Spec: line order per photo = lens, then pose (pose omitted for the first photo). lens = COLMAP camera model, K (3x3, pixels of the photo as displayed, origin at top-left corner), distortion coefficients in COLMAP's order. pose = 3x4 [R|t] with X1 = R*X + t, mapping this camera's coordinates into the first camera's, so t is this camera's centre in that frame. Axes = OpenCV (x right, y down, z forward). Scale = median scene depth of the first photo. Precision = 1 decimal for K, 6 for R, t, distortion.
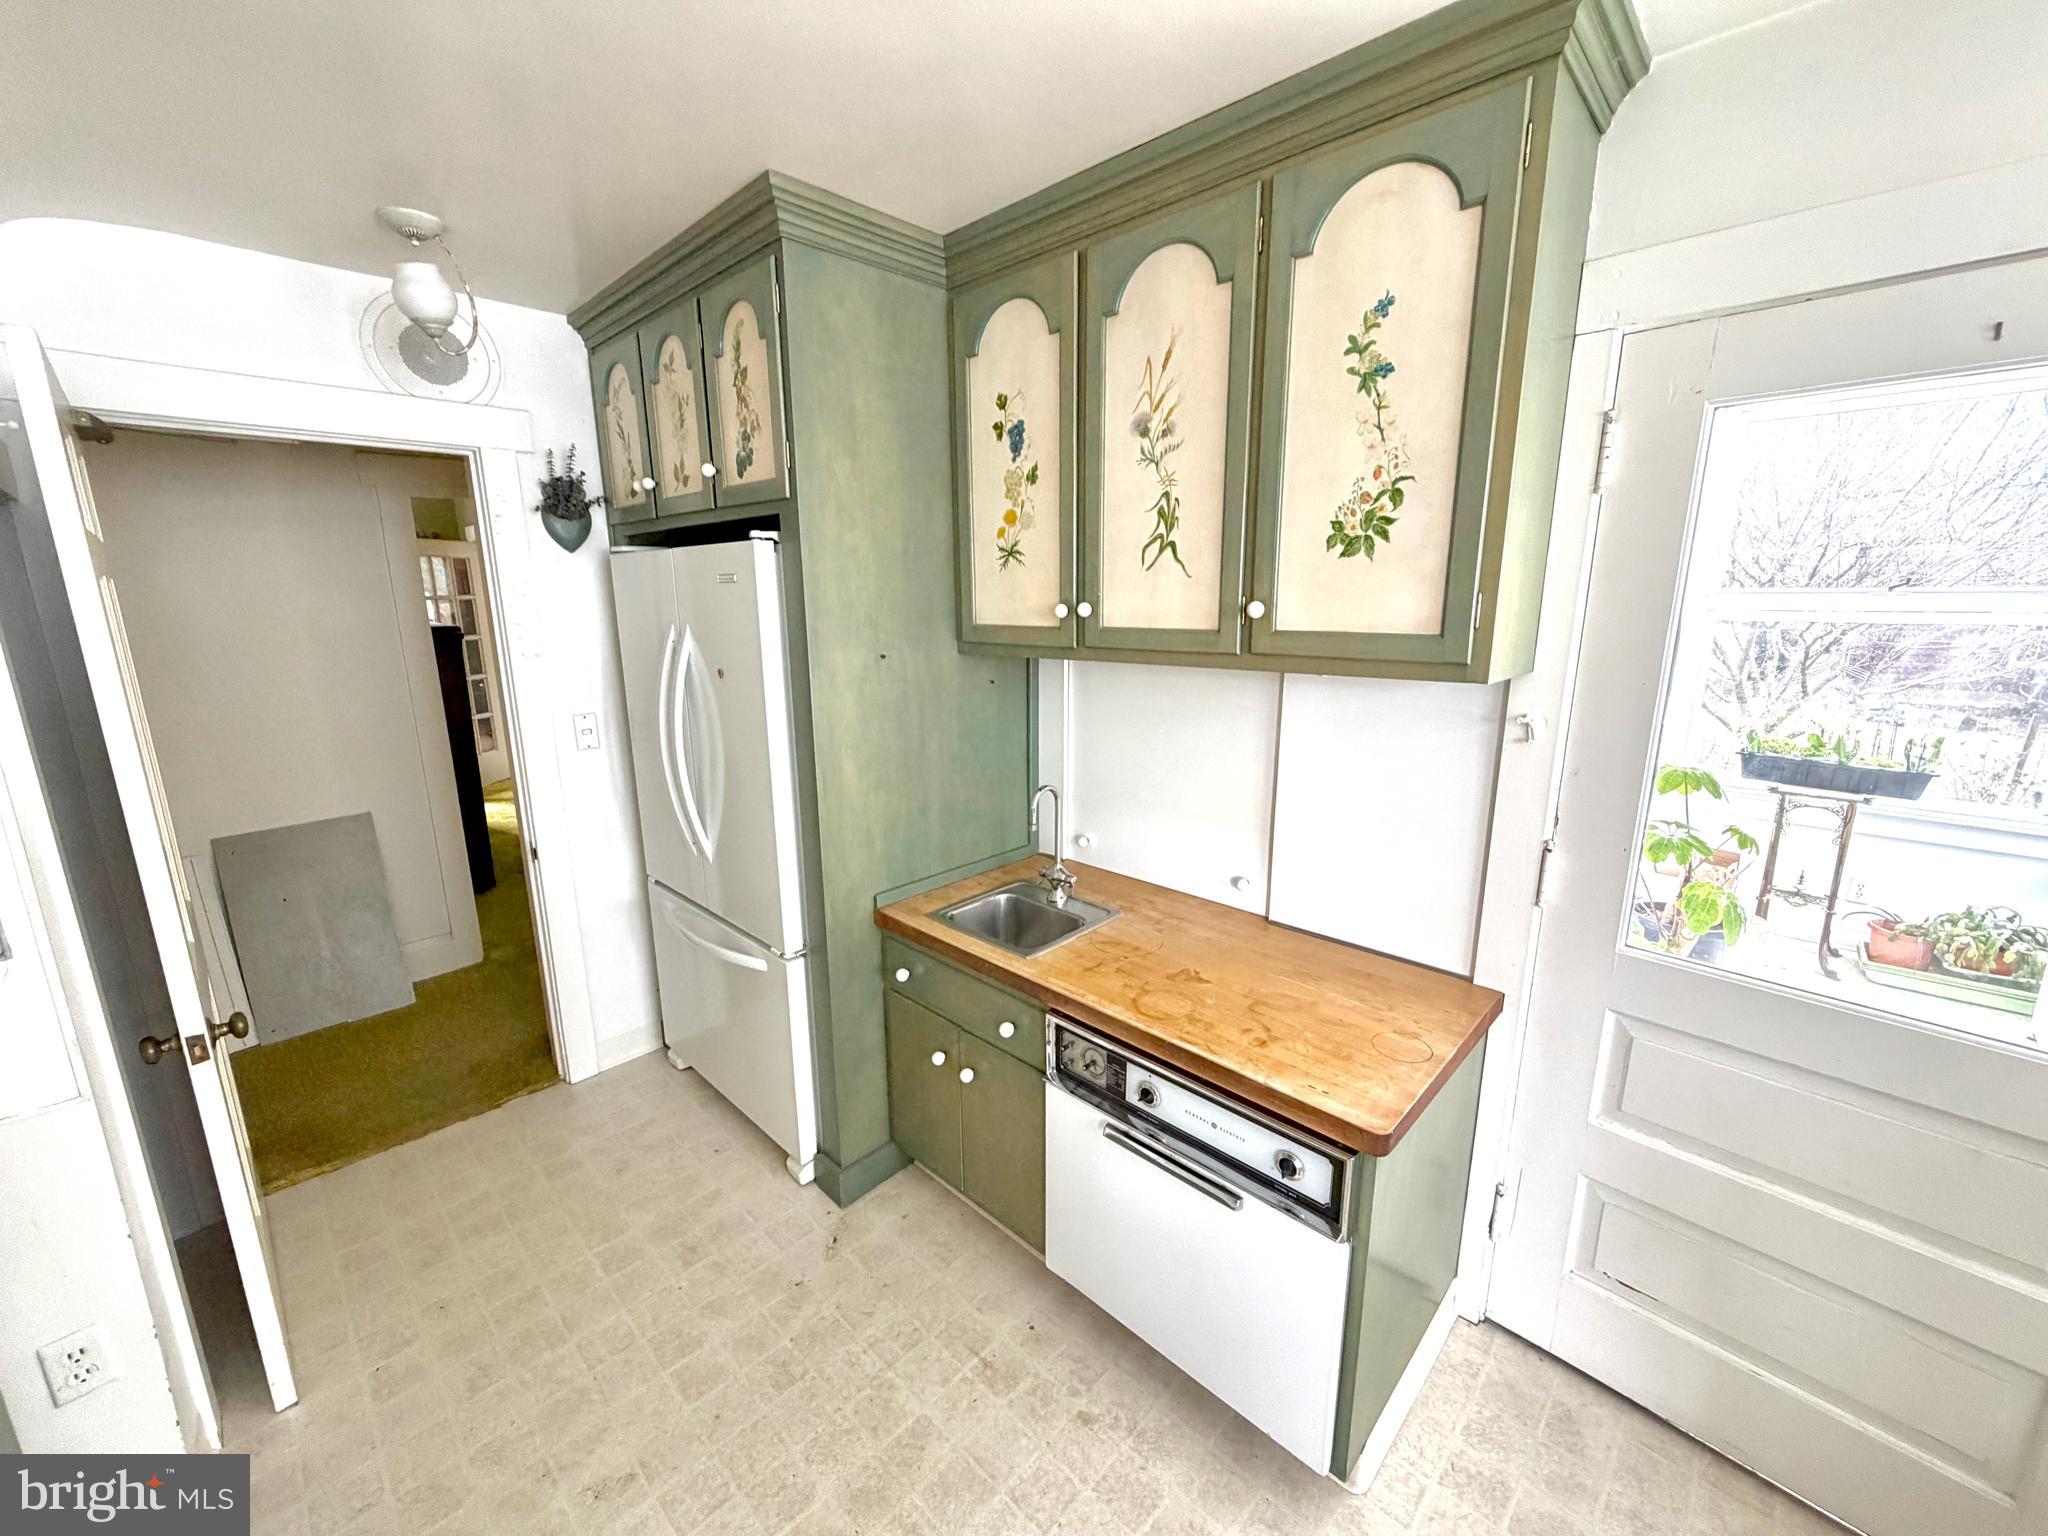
lens RADIAL K [[811.6, 0, 1025.5], [0, 811.6, 771.3], [0, 0, 1]] dist [-0.000828, -0.000084]
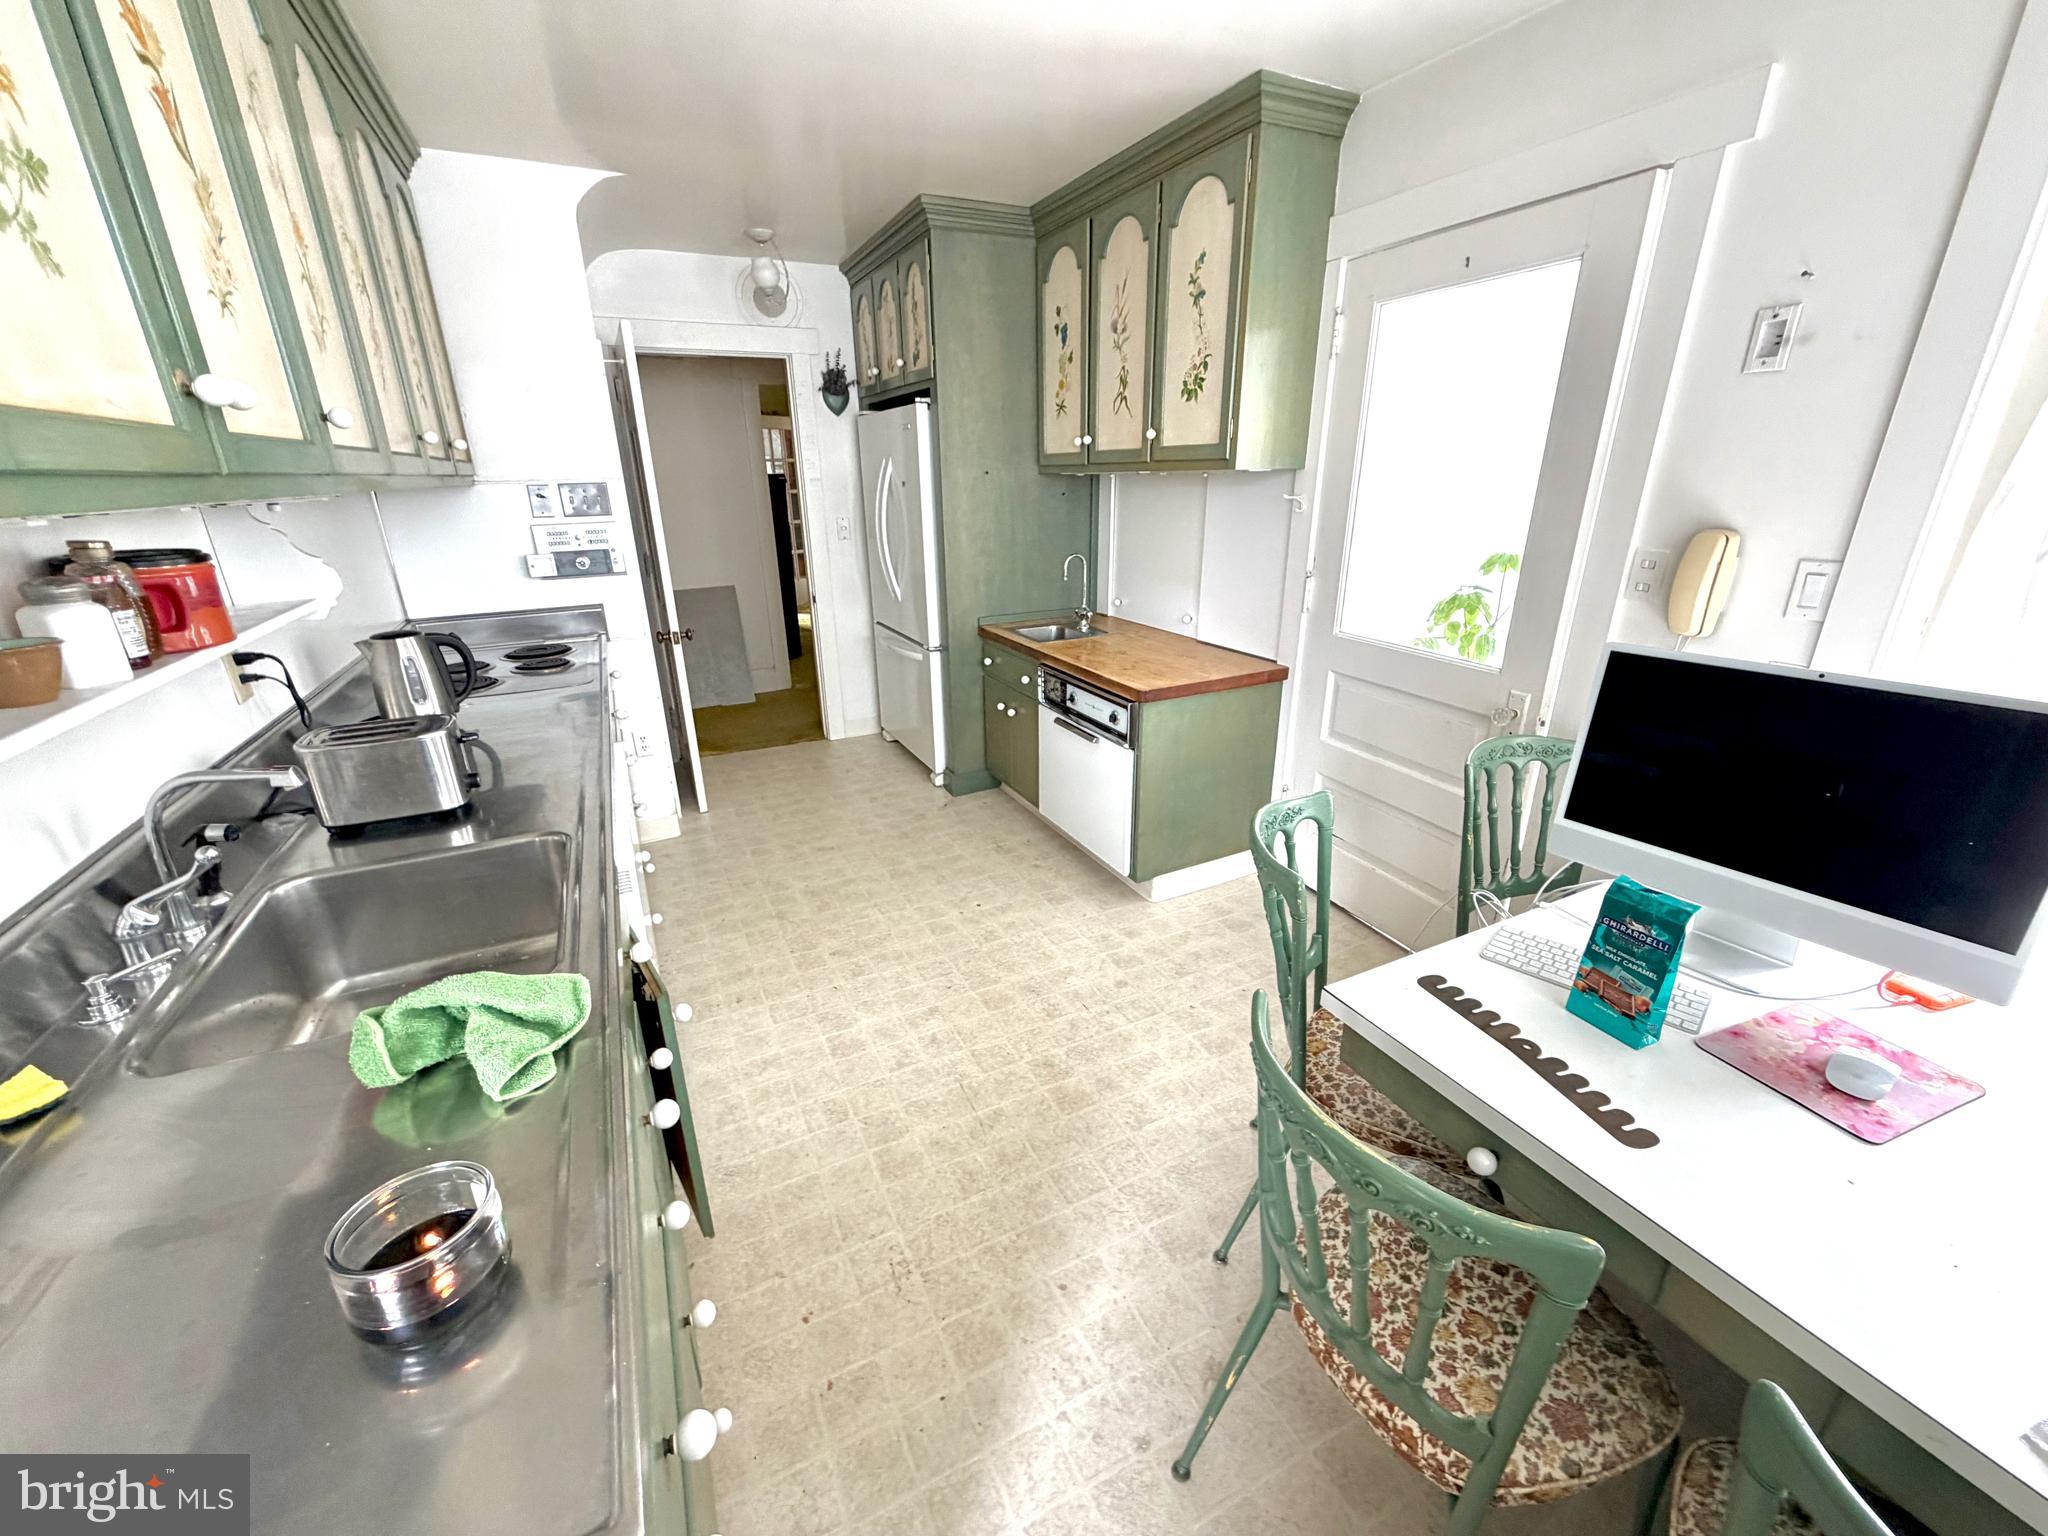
lens RADIAL K [[811.6, 0, 1019.4], [0, 811.6, 764.0], [0, 0, 1]] dist [-0.000828, -0.000084]
pose [[0.942043, 0.108419, -0.317491, 0.533911], [-0.064260, 0.987133, 0.146424, 0.224950], [0.329281, -0.117536, 0.936888, -0.702339]]
